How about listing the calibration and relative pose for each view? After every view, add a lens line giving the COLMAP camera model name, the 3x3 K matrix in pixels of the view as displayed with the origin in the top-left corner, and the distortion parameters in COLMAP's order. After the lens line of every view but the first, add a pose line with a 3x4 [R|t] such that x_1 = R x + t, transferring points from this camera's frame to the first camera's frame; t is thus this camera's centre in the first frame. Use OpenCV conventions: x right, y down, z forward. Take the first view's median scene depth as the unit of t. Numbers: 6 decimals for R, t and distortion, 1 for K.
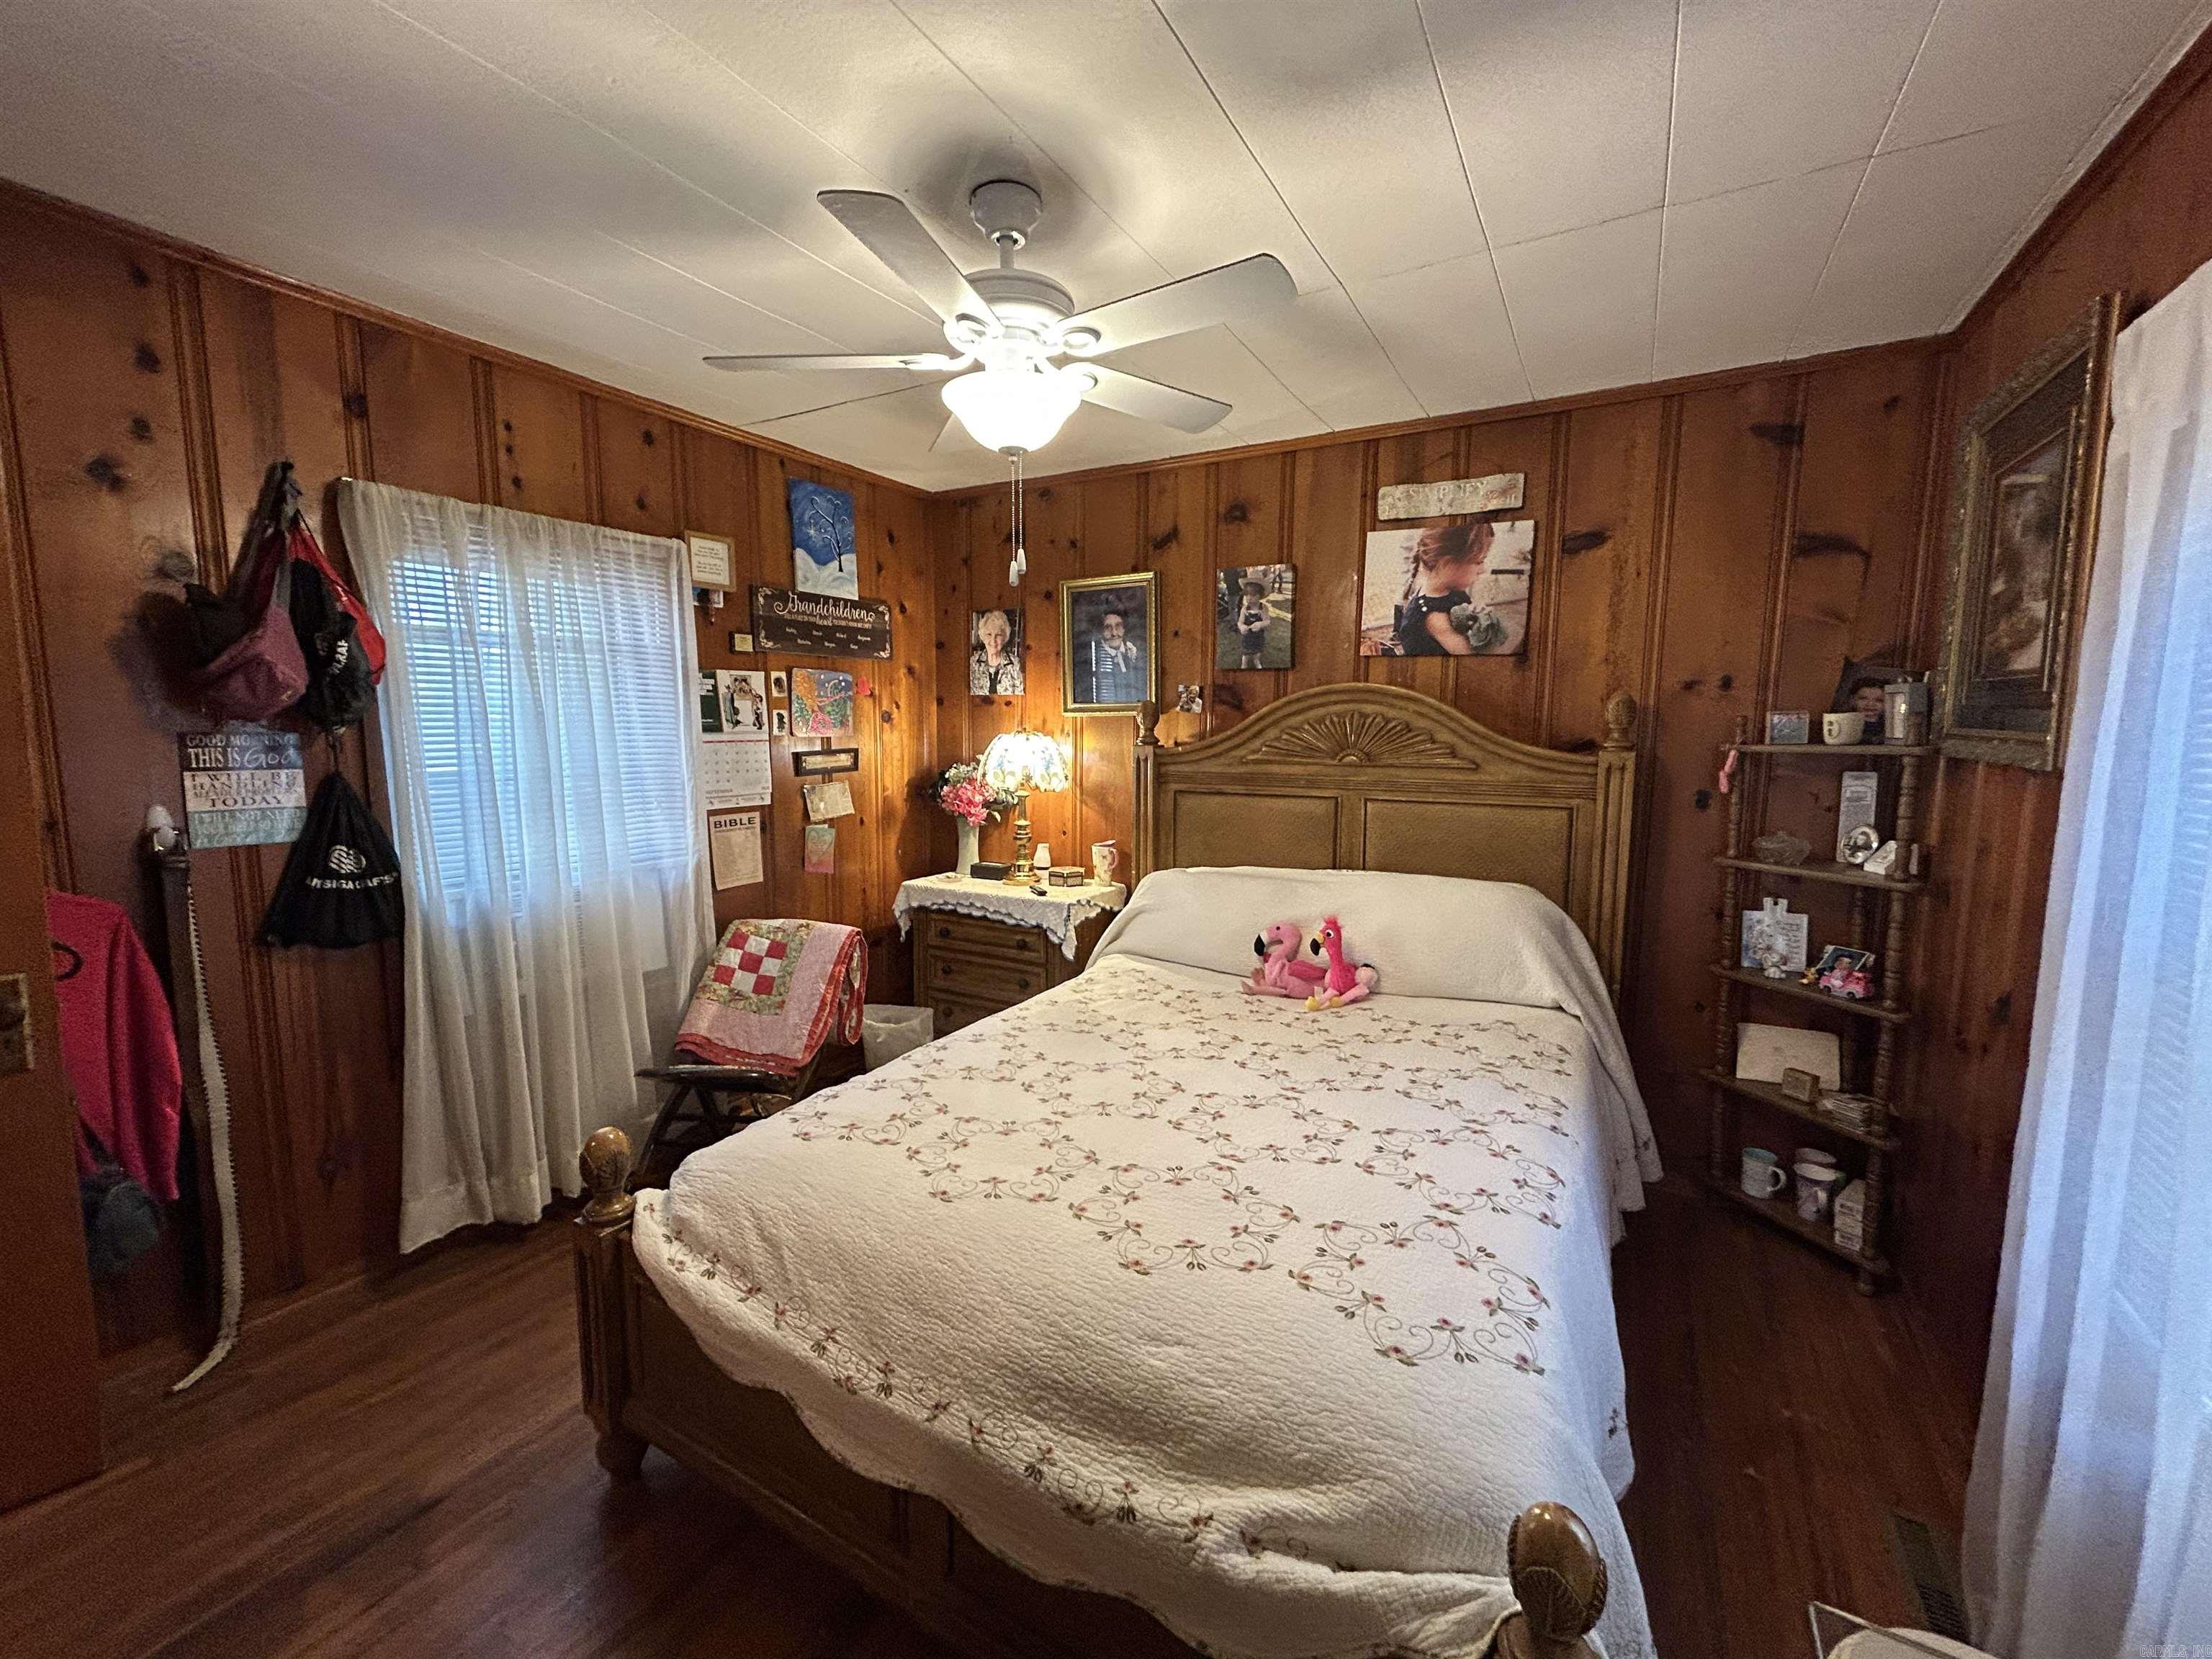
lens RADIAL K [[893.9, 0, 1101.9], [0, 893.9, 827.2], [0, 0, 1]] dist [0.001175, 0.000121]
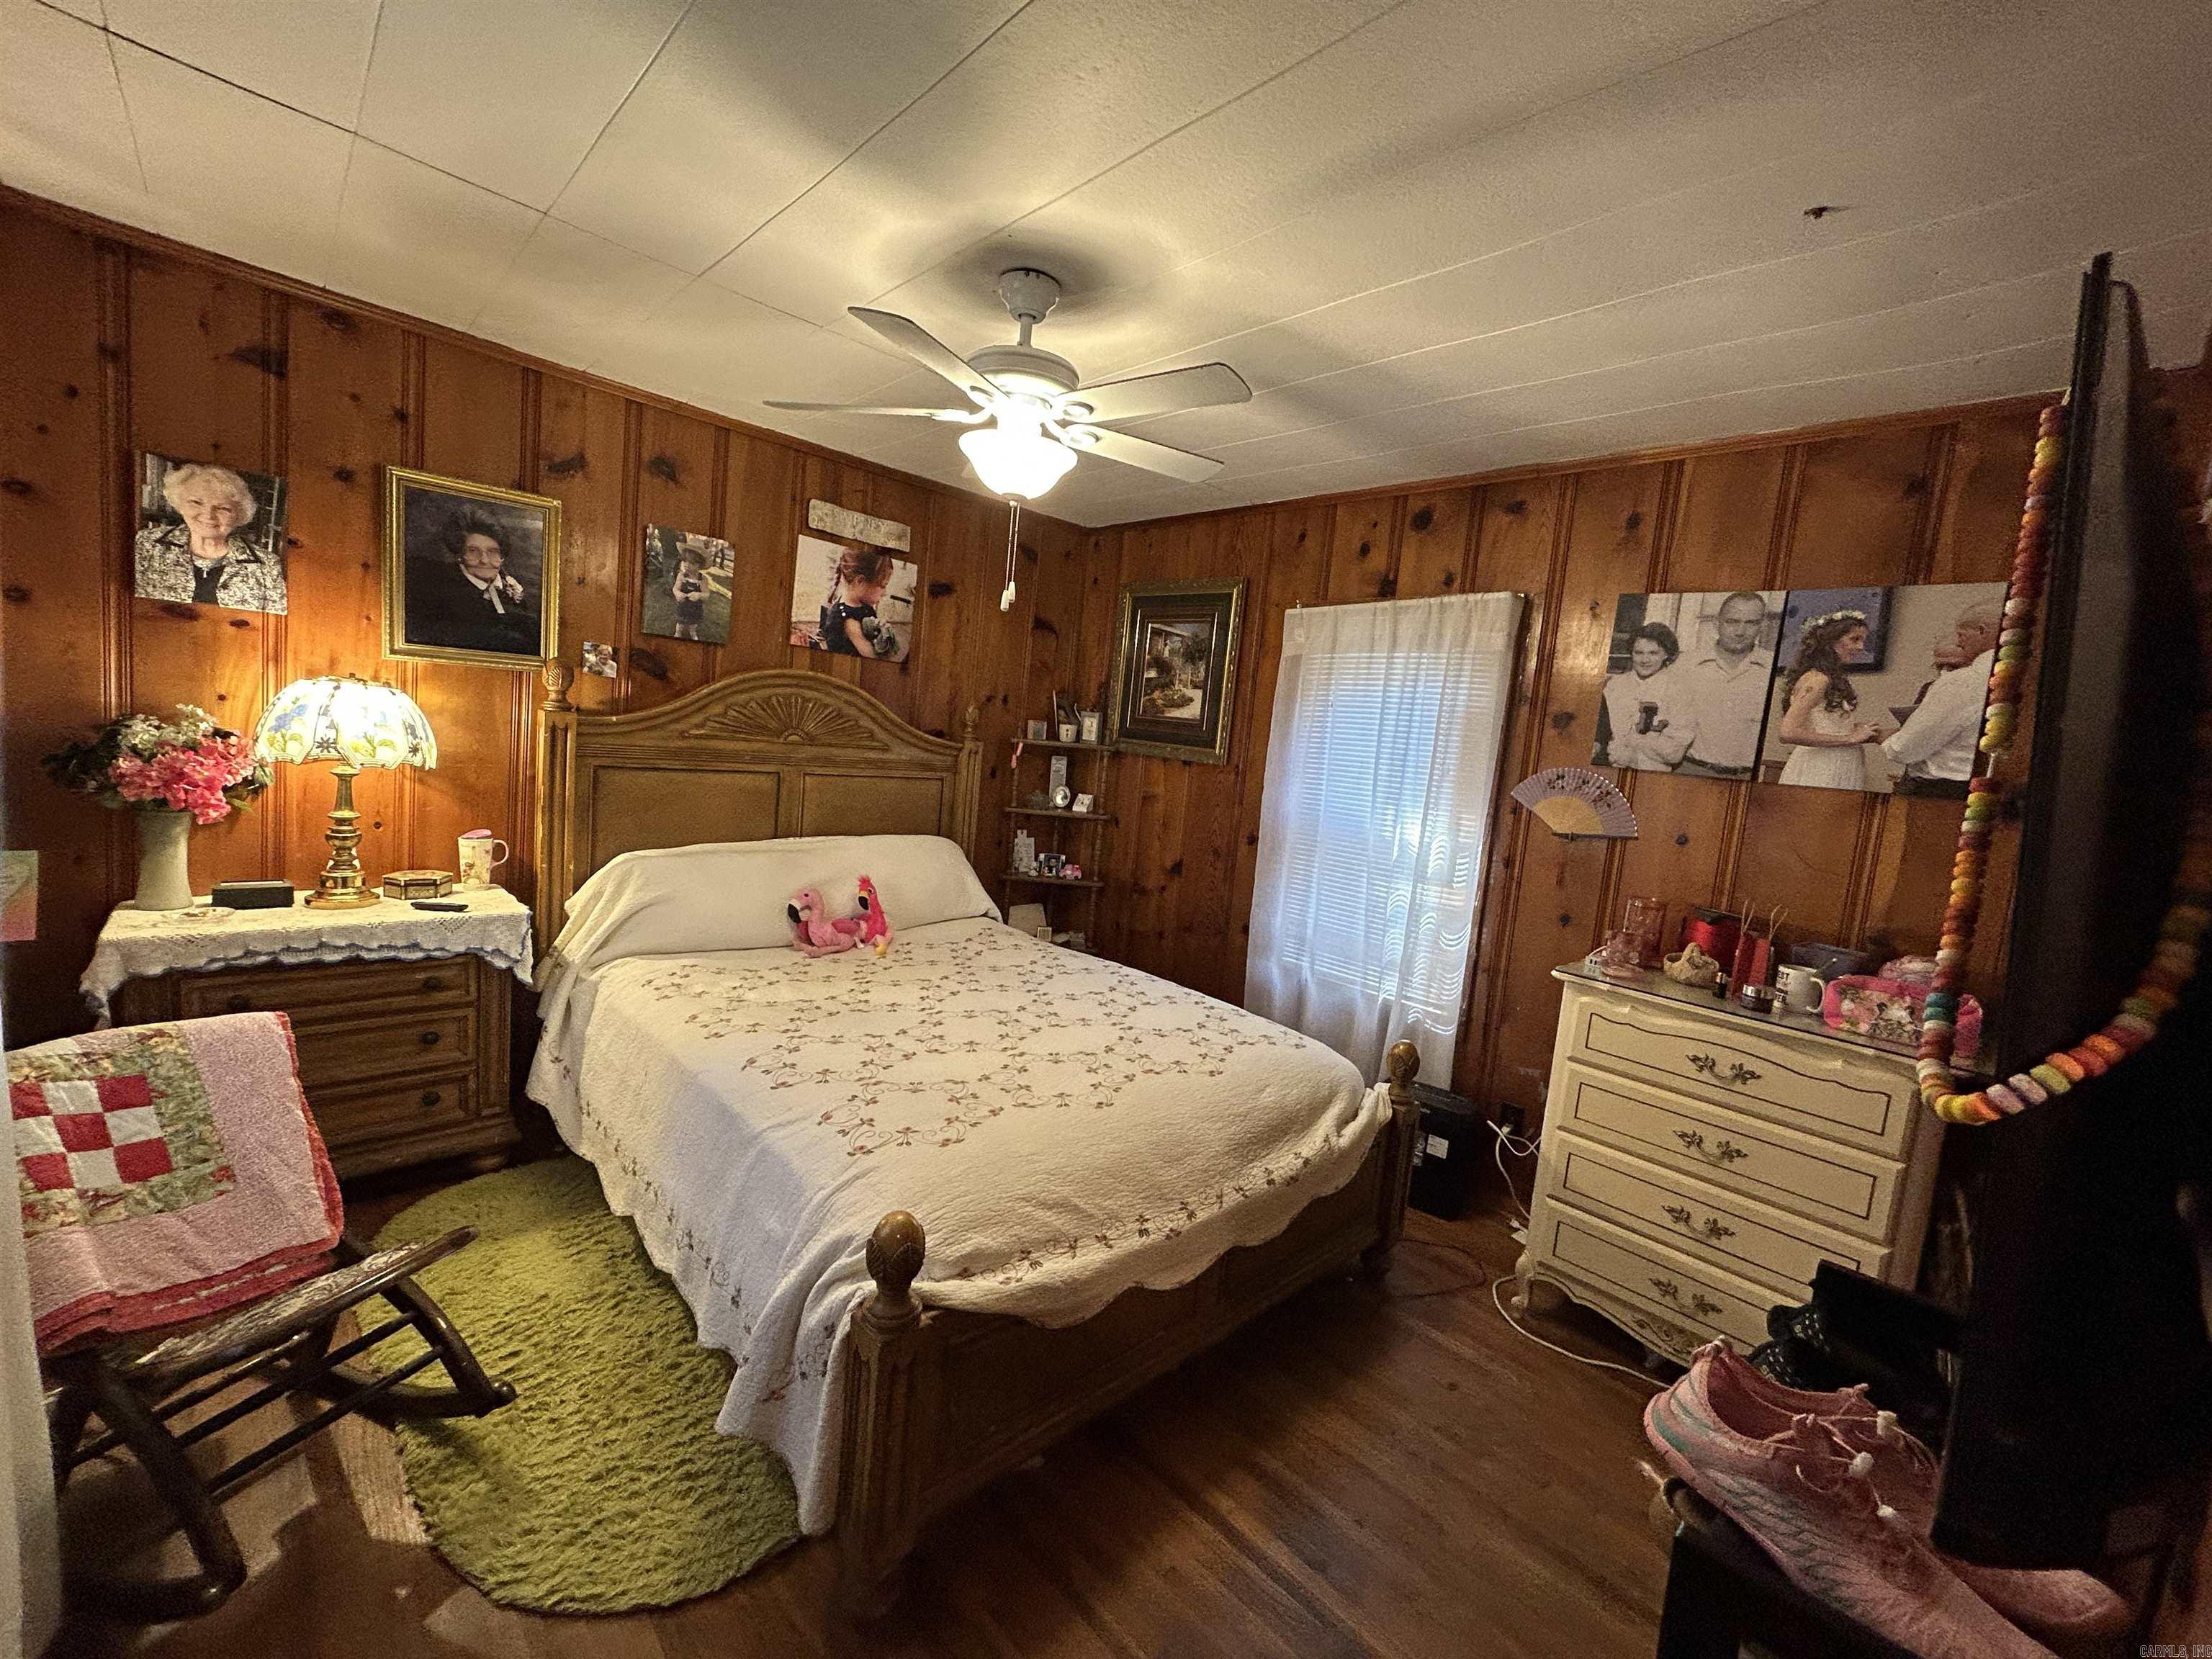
lens RADIAL K [[893.9, 0, 1105.4], [0, 893.9, 826.0], [0, 0, 1]] dist [0.001175, 0.000121]
pose [[0.278456, -0.078436, 0.957241, -0.698194], [0.017145, 0.996907, 0.076699, -0.045995], [-0.960296, -0.004946, 0.278940, 0.320579]]
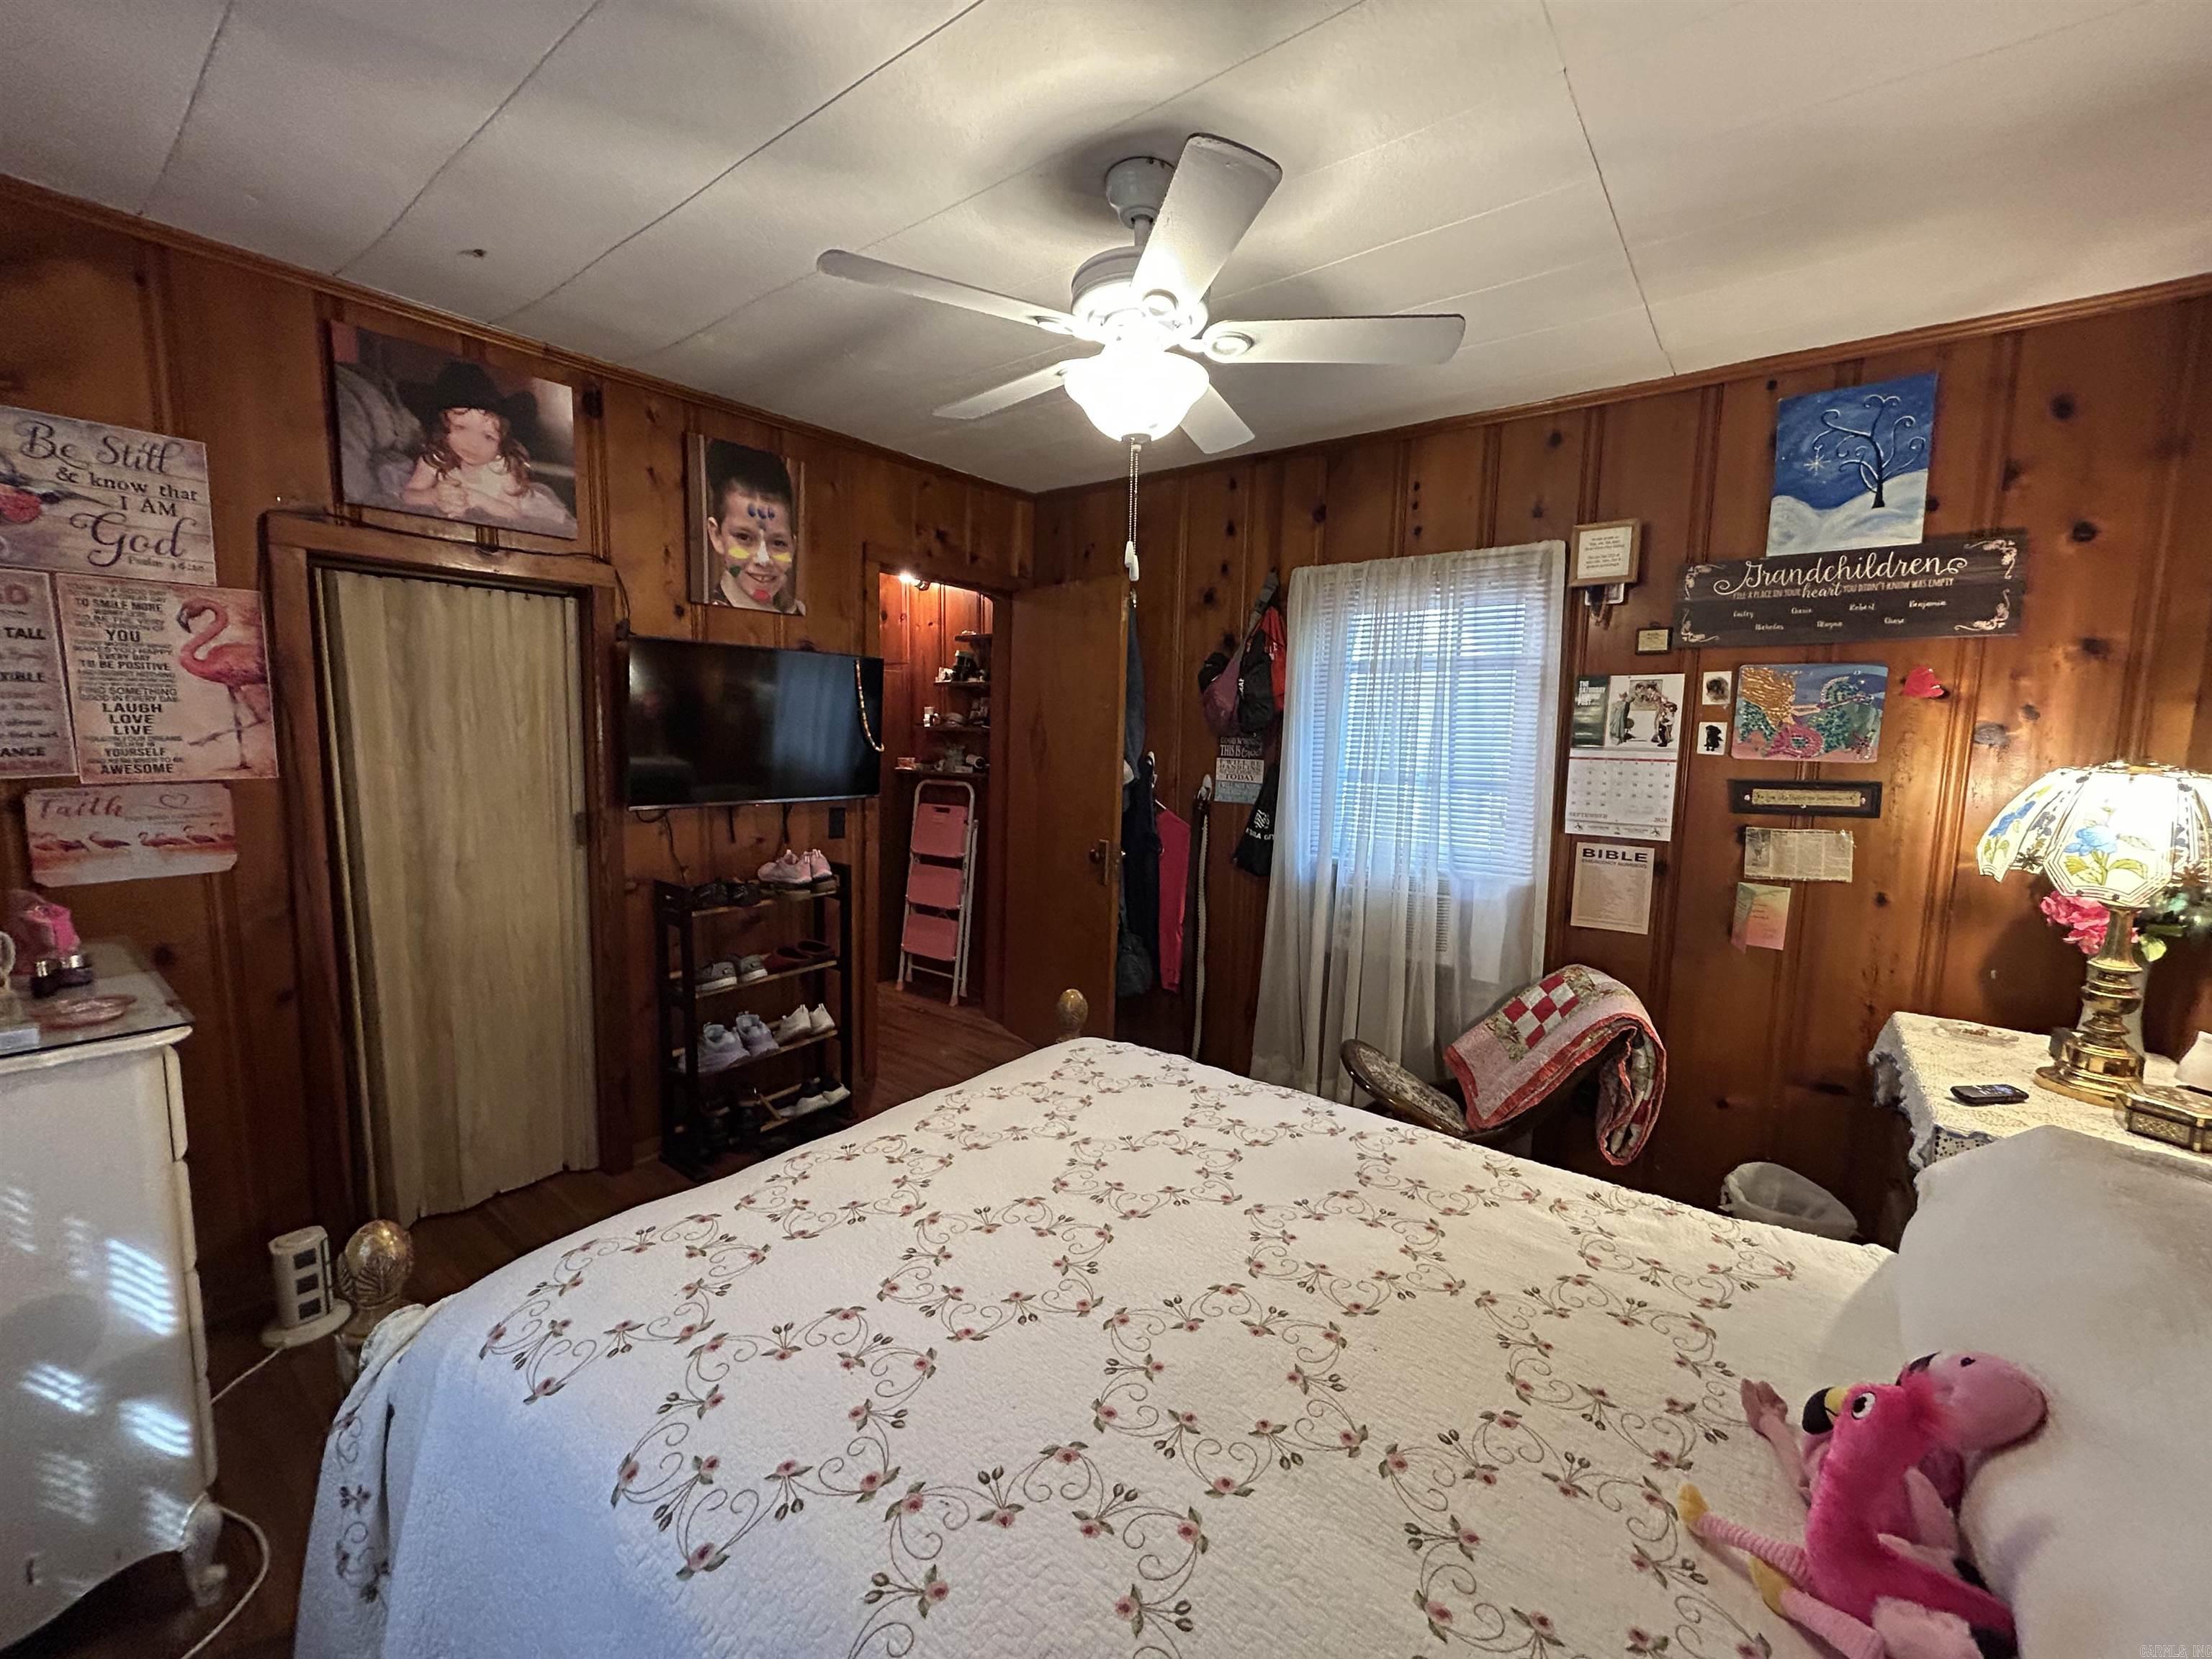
lens RADIAL K [[893.9, 0, 1111.8], [0, 893.9, 830.3], [0, 0, 1]] dist [0.001175, 0.000121]
pose [[-0.125396, 0.108280, -0.986180, 0.507213], [-0.135636, 0.982822, 0.125158, -0.073454], [0.982791, 0.149456, -0.108555, 0.653580]]
